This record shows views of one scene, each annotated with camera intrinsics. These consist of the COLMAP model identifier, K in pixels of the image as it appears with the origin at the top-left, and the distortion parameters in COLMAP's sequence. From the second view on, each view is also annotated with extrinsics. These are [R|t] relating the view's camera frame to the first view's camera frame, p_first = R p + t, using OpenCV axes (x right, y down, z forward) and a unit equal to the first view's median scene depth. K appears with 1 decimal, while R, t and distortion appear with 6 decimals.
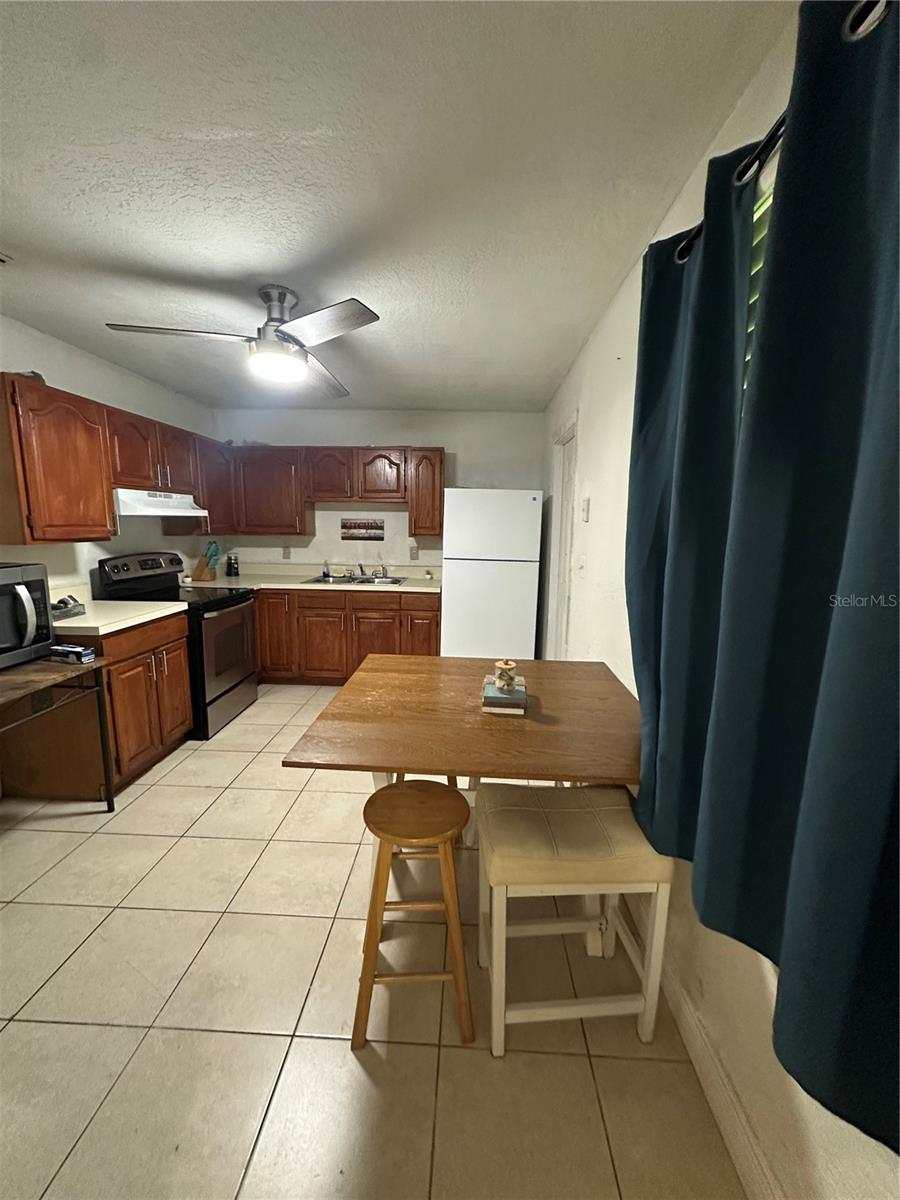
lens RADIAL K [[482.3, 0, 453.6], [0, 482.3, 600.0], [0, 0, 1]] dist [-0.002210, 0.000132]
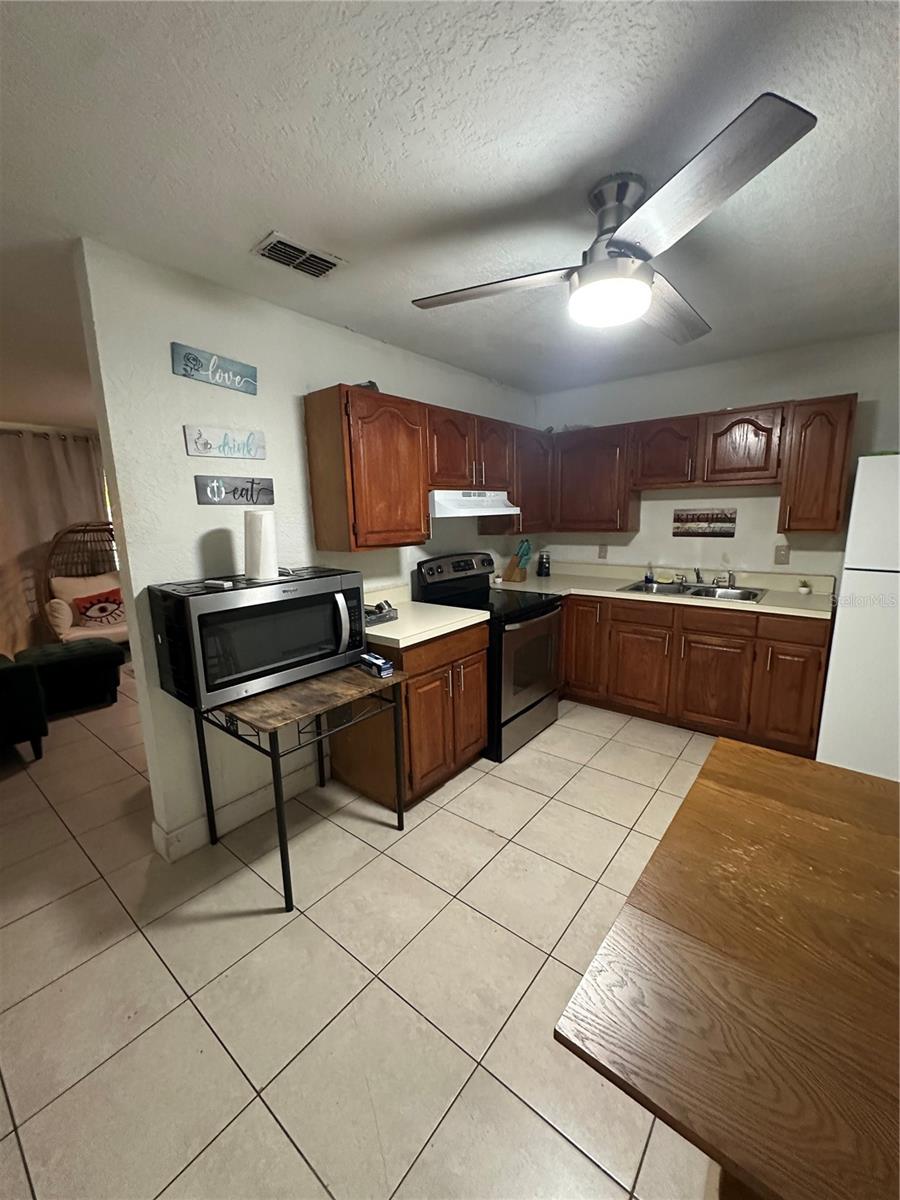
lens RADIAL K [[482.3, 0, 449.6], [0, 482.3, 601.2], [0, 0, 1]] dist [-0.002210, 0.000132]
pose [[0.802072, 0.077055, -0.592236, -0.074229], [-0.059539, 0.997018, 0.049086, -0.054239], [0.594252, -0.004109, 0.804268, 0.220065]]
